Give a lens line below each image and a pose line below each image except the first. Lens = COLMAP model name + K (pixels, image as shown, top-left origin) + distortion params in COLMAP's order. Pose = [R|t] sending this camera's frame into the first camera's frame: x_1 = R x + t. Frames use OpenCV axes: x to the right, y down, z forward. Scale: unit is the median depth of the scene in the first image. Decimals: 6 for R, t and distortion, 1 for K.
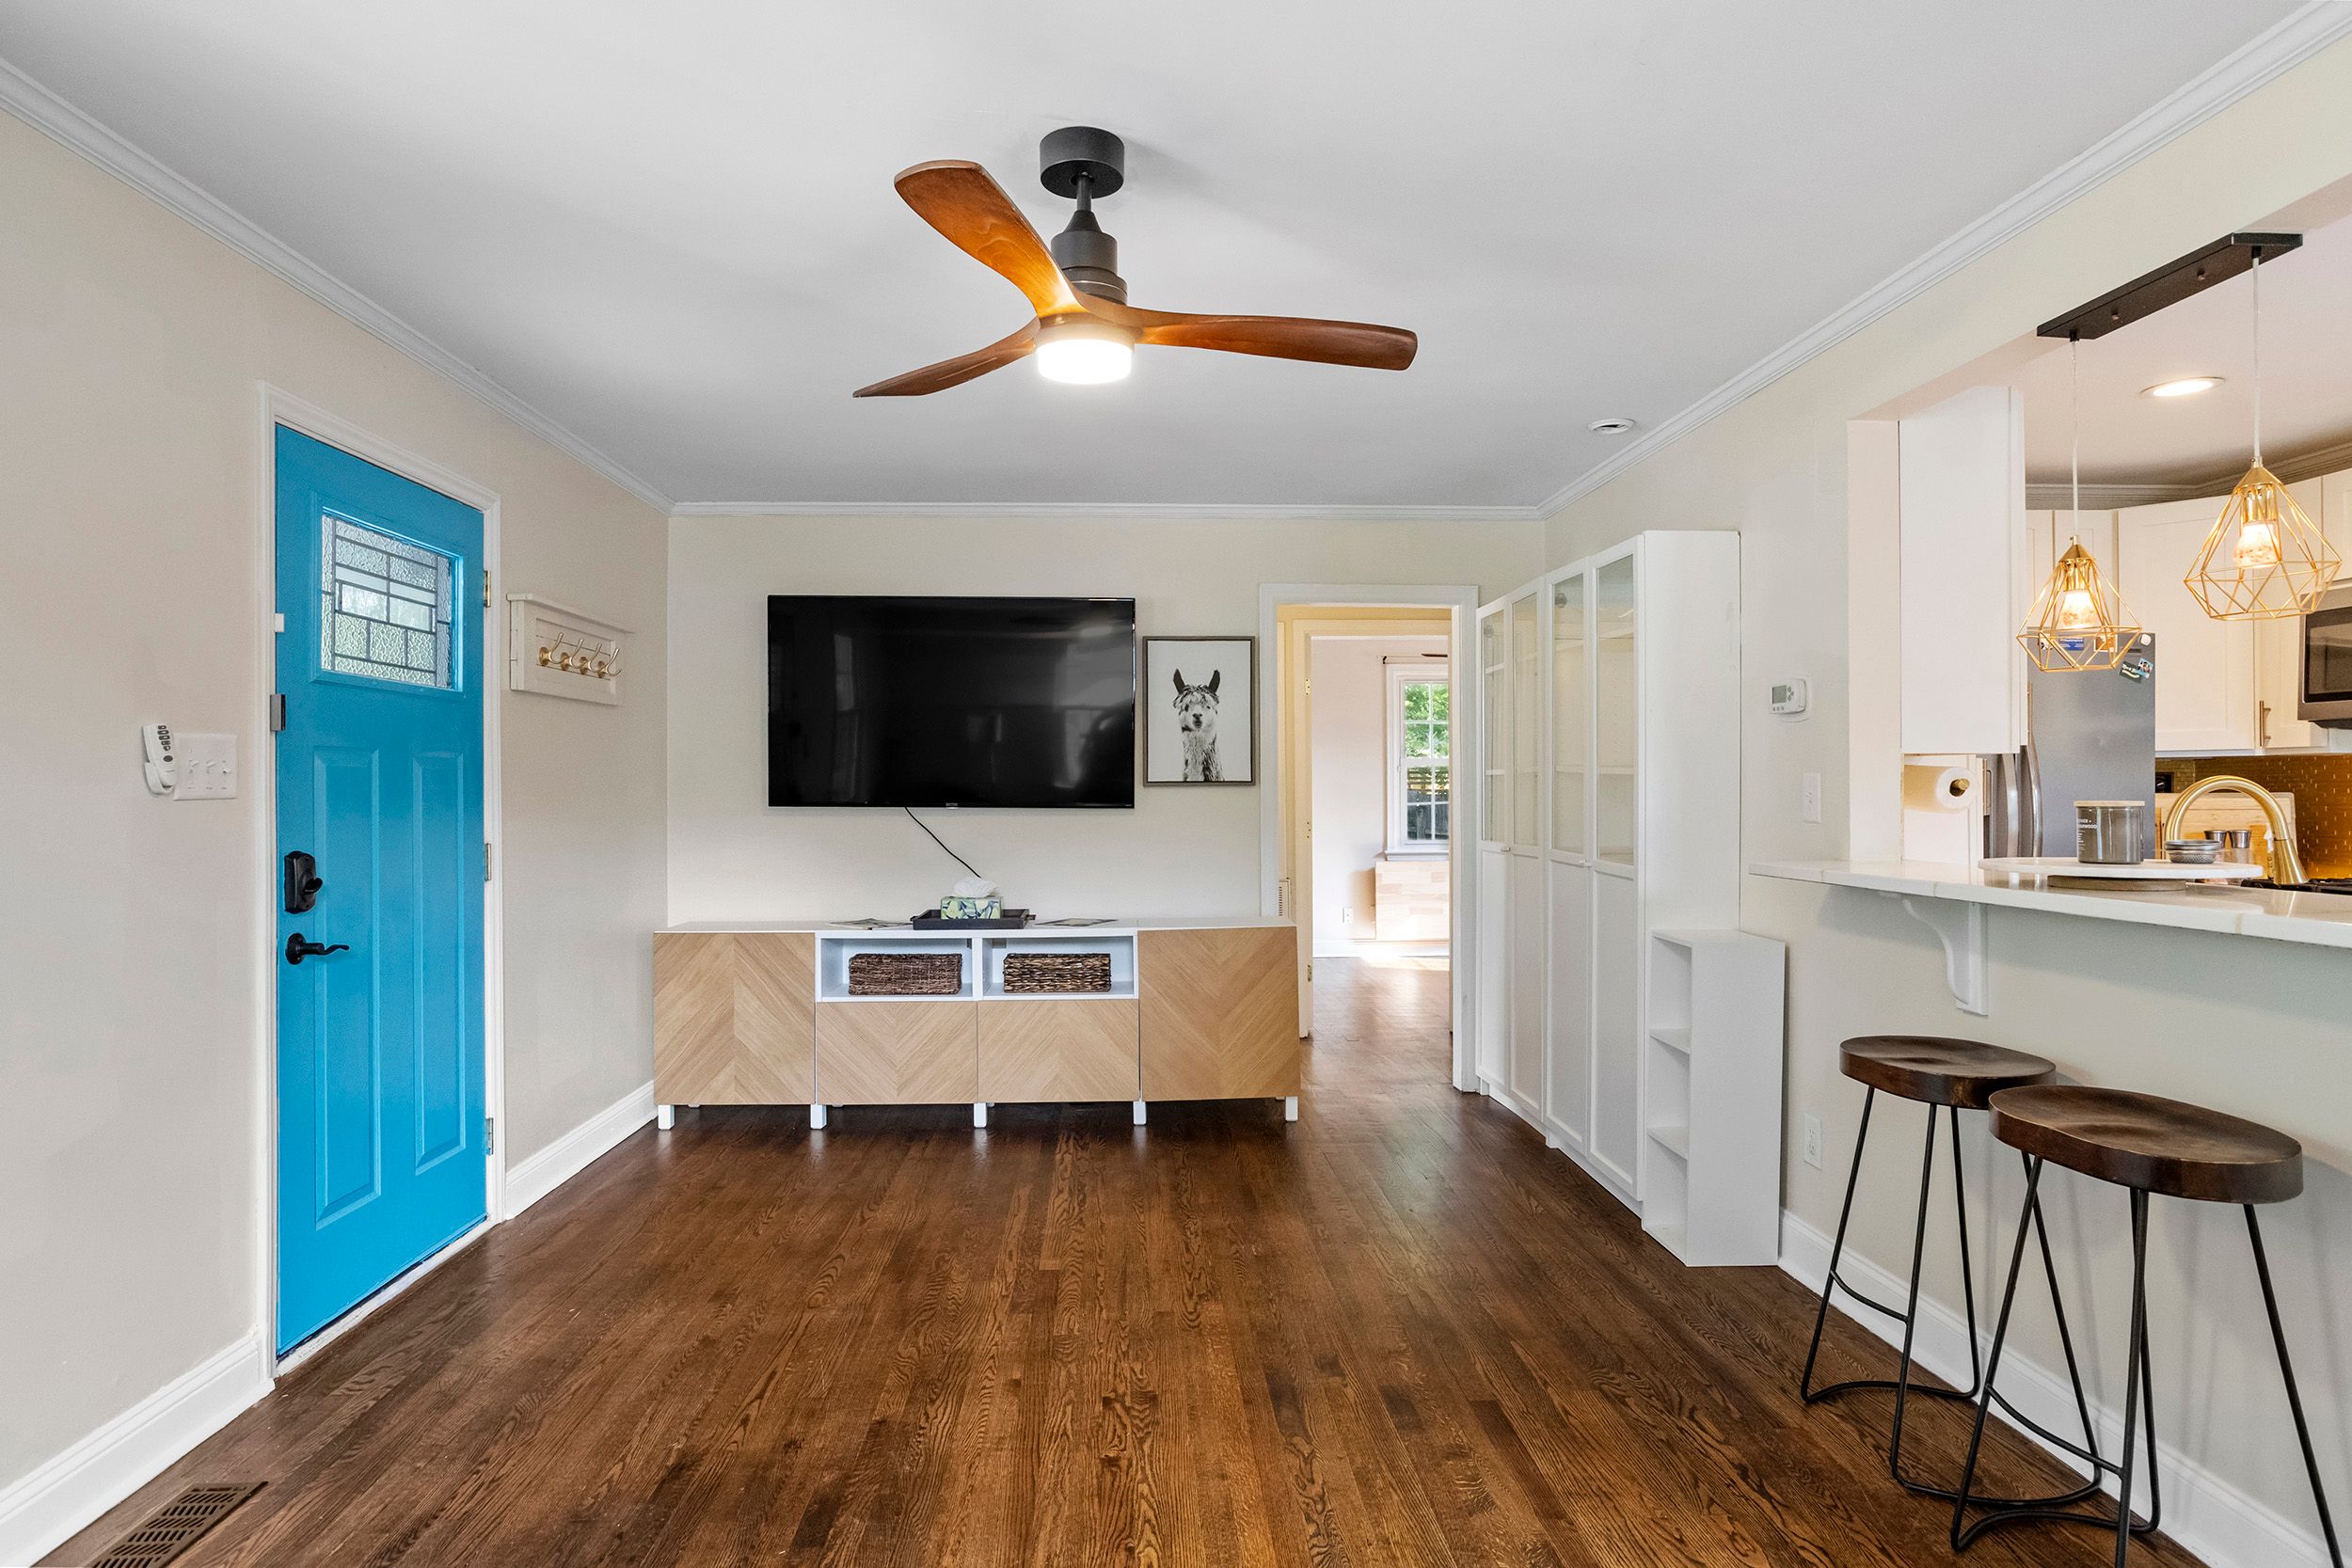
lens RADIAL K [[1272.3, 0, 1173.5], [0, 1272.3, 786.2], [0, 0, 1]] dist [-0.024042, 0.011400]
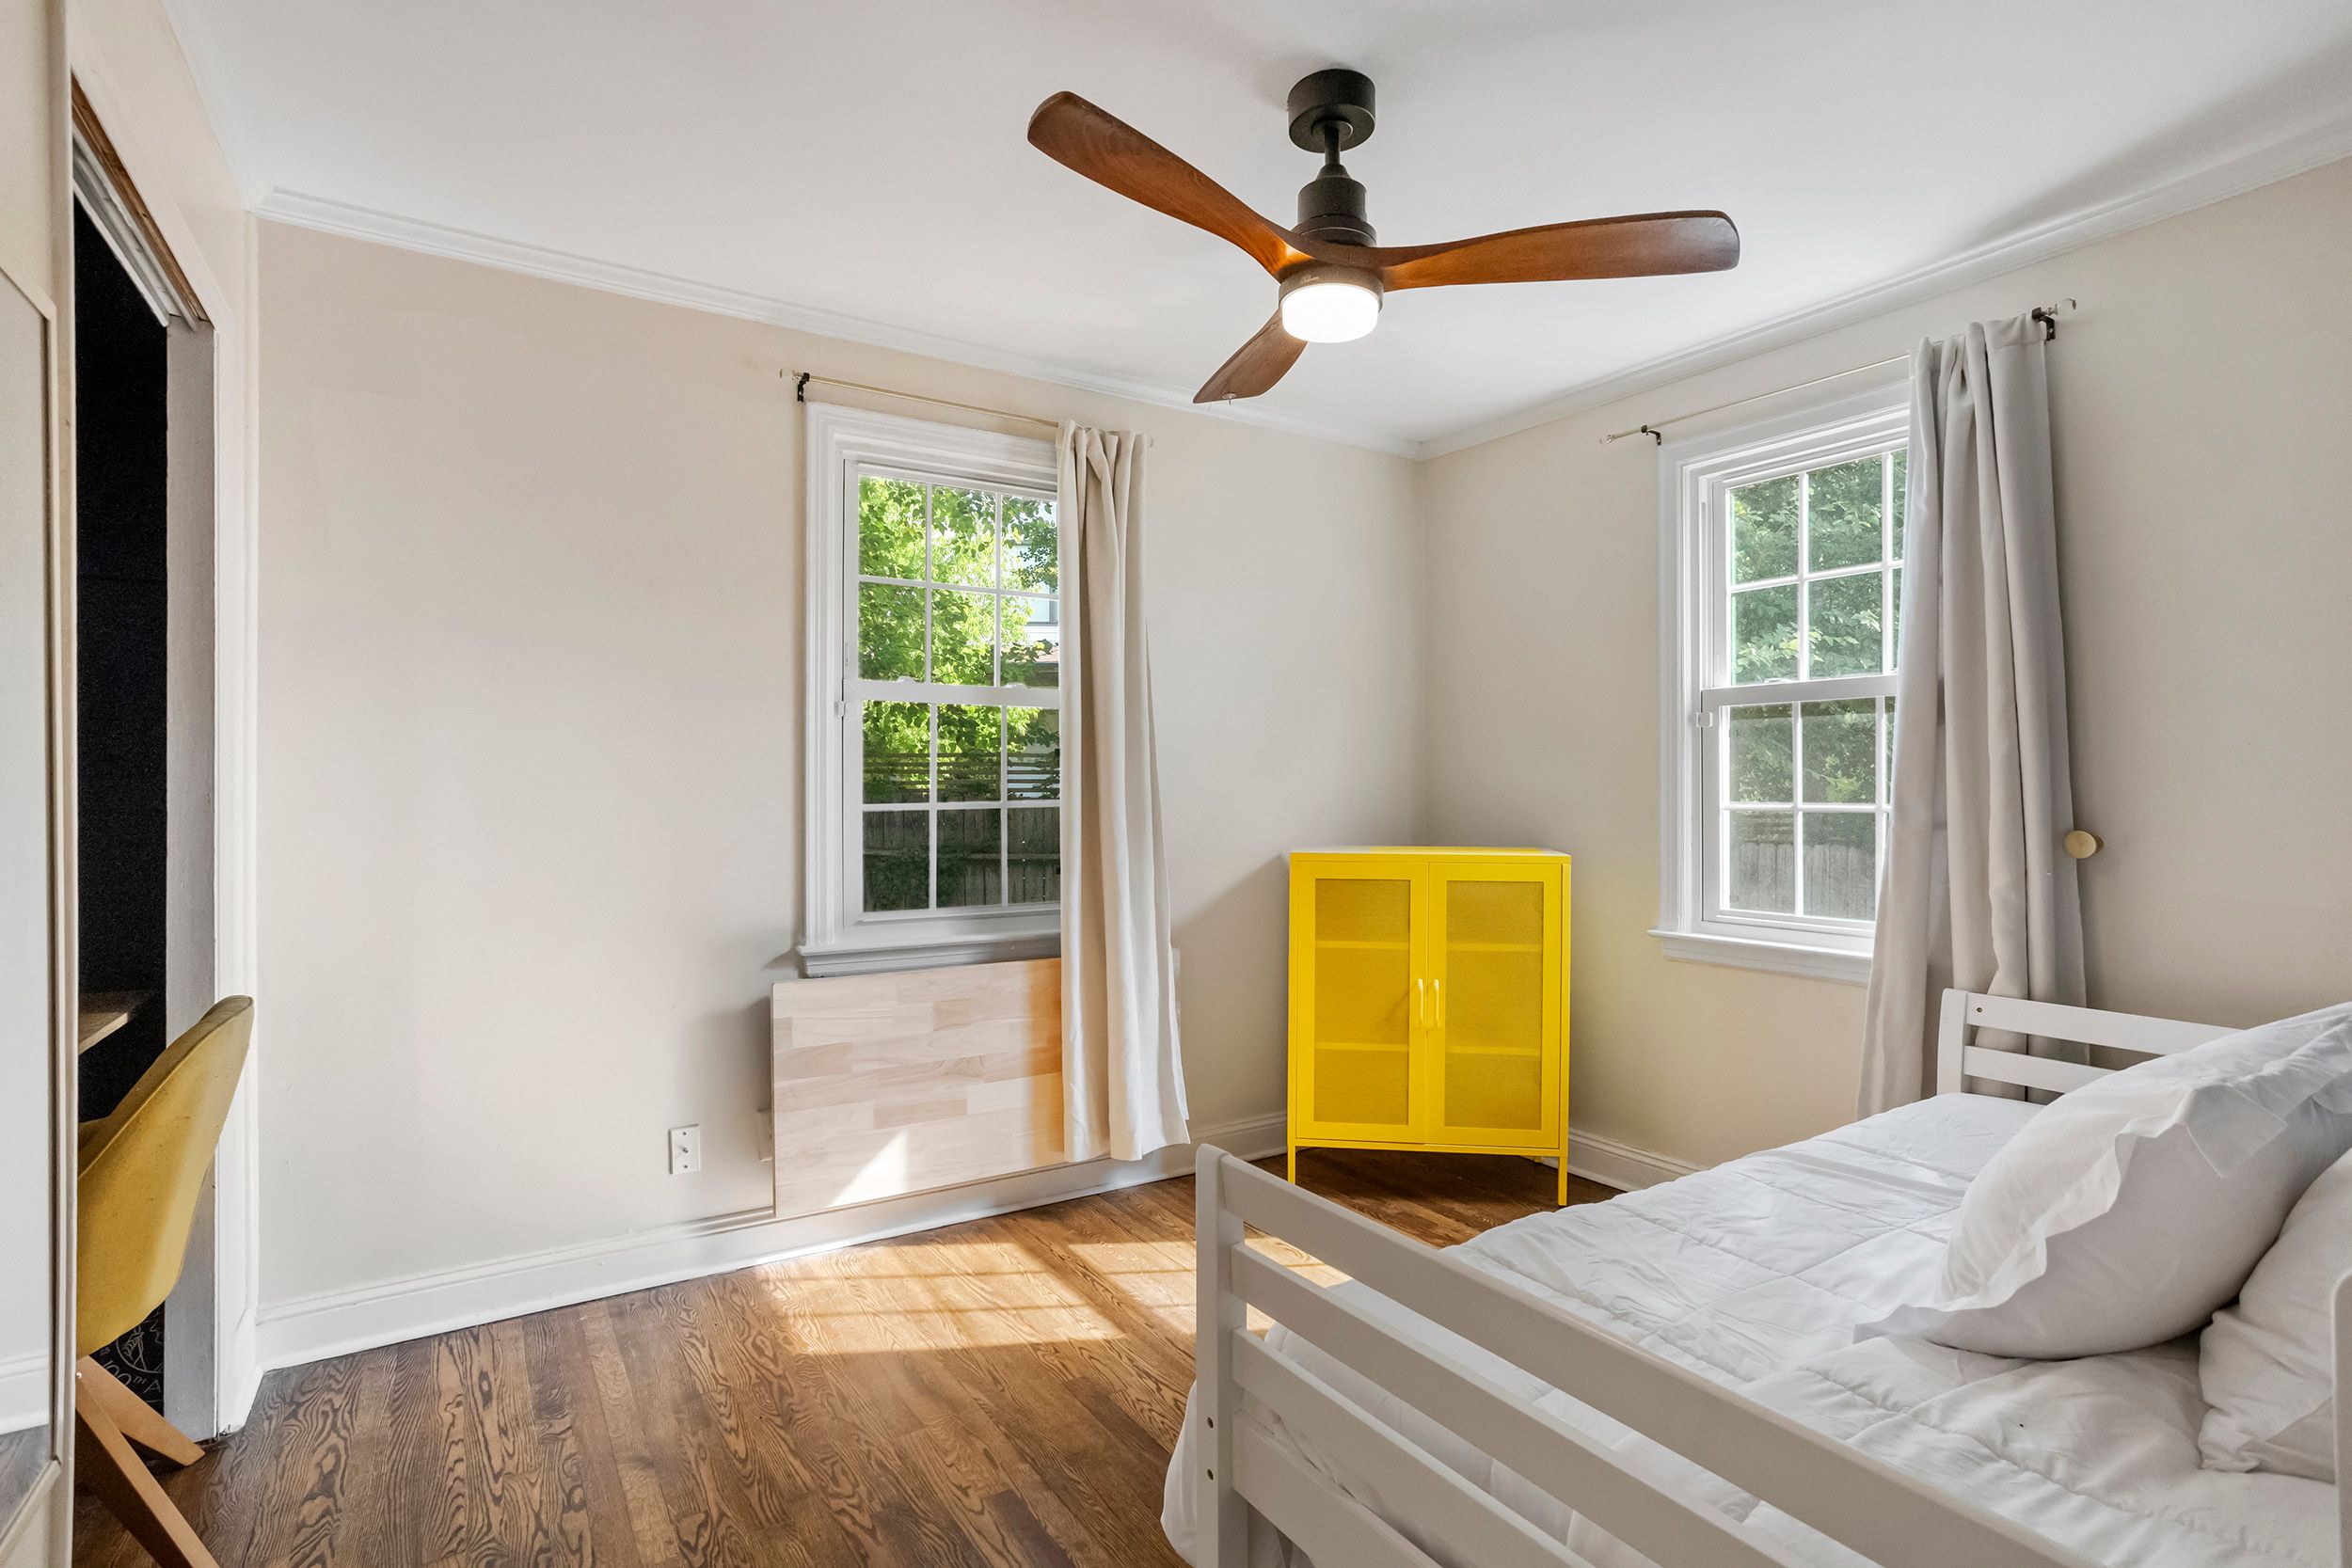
lens RADIAL K [[1146.1, 0, 1181.4], [0, 1146.1, 788.4], [0, 0, 1]] dist [-0.039187, 0.023326]
pose [[0.862445, 0.004384, 0.506132, 0.099500], [-0.004847, 0.999988, -0.000402, 0.007994], [-0.506127, -0.002106, 0.862456, 0.684142]]
